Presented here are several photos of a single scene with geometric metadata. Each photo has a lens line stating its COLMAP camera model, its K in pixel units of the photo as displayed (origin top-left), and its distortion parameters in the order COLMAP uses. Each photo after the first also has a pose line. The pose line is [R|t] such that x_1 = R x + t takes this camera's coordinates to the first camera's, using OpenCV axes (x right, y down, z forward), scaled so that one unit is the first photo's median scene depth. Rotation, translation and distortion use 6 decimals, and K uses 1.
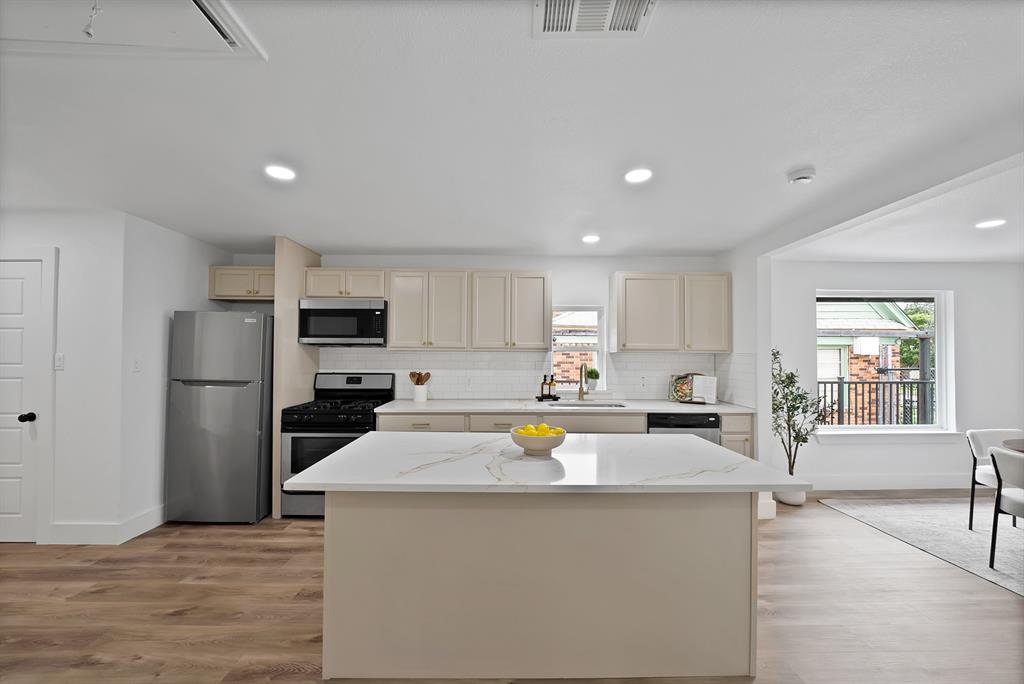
lens RADIAL K [[390.0, 0, 508.5], [0, 390.0, 345.8], [0, 0, 1]] dist [-0.001392, -0.000054]
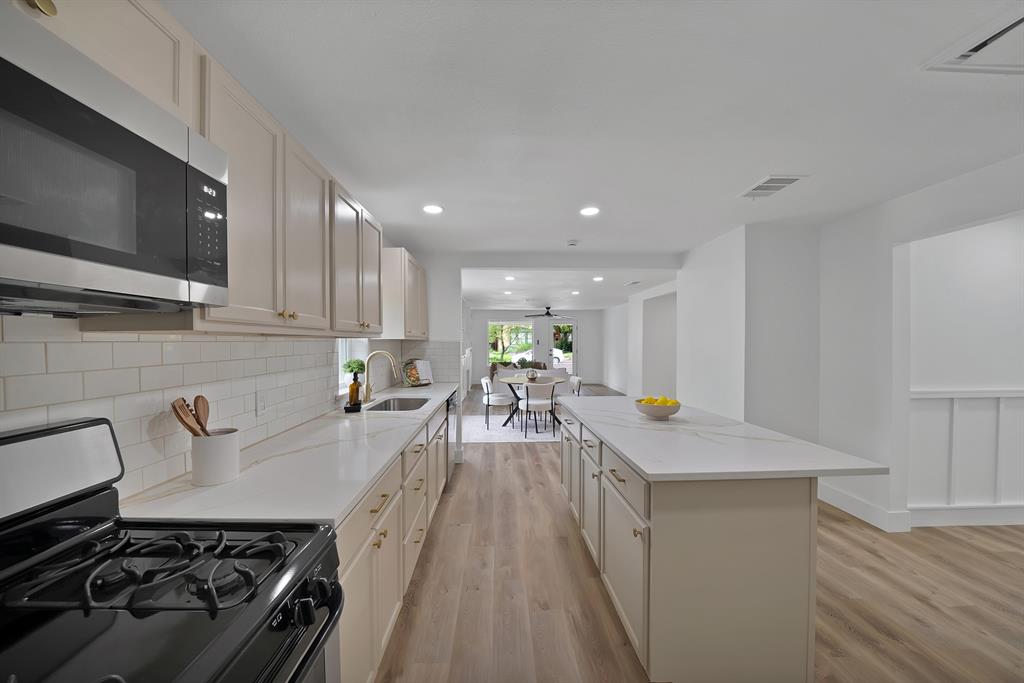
lens RADIAL K [[368.7, 0, 509.4], [0, 368.7, 347.3], [0, 0, 1]] dist [-0.000416, -0.000027]
pose [[-0.037330, -0.013950, 0.999206, -0.656425], [-0.019678, 0.999719, 0.013222, 0.018492], [-0.999109, -0.019169, -0.037594, 0.869909]]
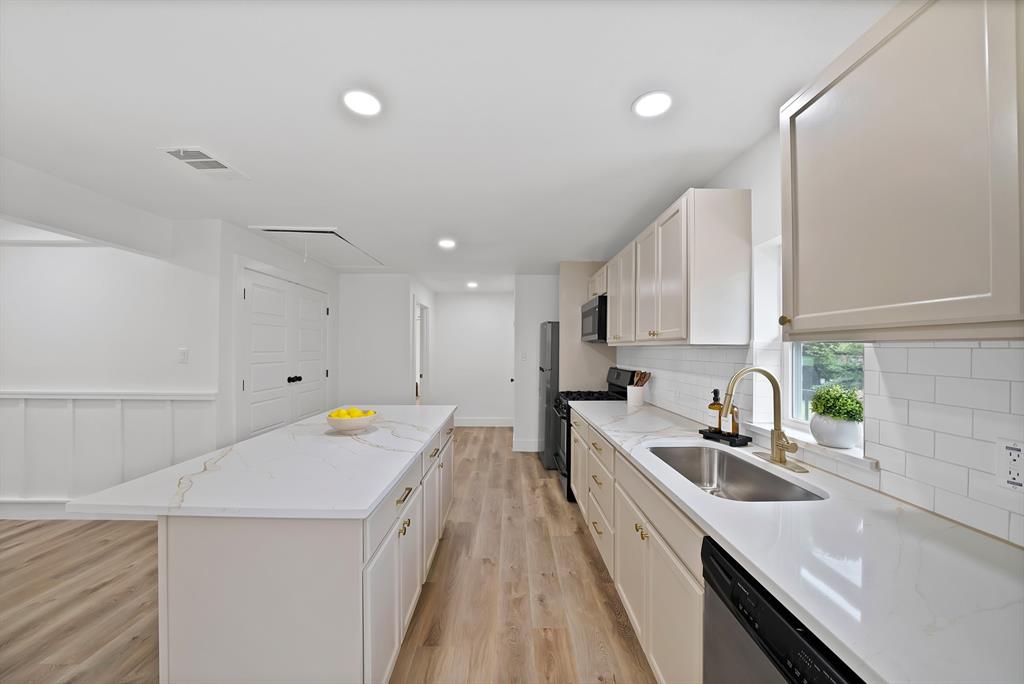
lens RADIAL K [[368.7, 0, 509.4], [0, 368.7, 347.8], [0, 0, 1]] dist [-0.000416, -0.000027]
pose [[0.001456, -0.008455, -0.999963, 0.671372], [0.015514, 0.999844, -0.008431, 0.019993], [0.999879, -0.015501, 0.001587, 0.834605]]
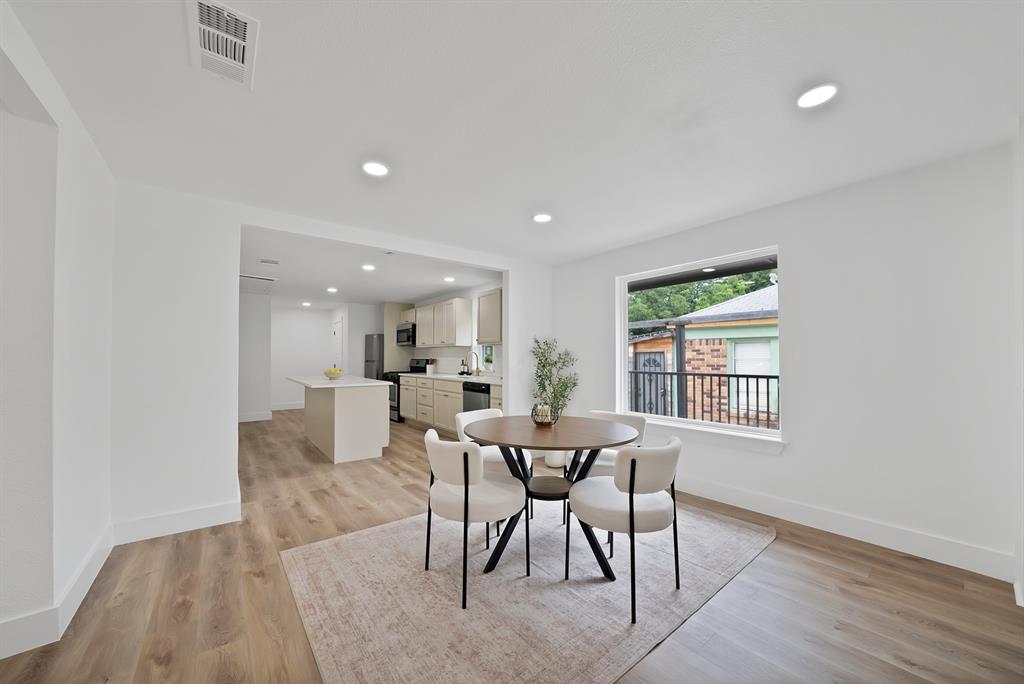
lens RADIAL K [[368.7, 0, 509.4], [0, 368.7, 347.8], [0, 0, 1]] dist [-0.000416, -0.000027]
pose [[0.621539, -0.021817, -0.783079, 1.709012], [0.018159, 0.999745, -0.013441, 0.053446], [0.783173, -0.005866, 0.621777, 0.178396]]
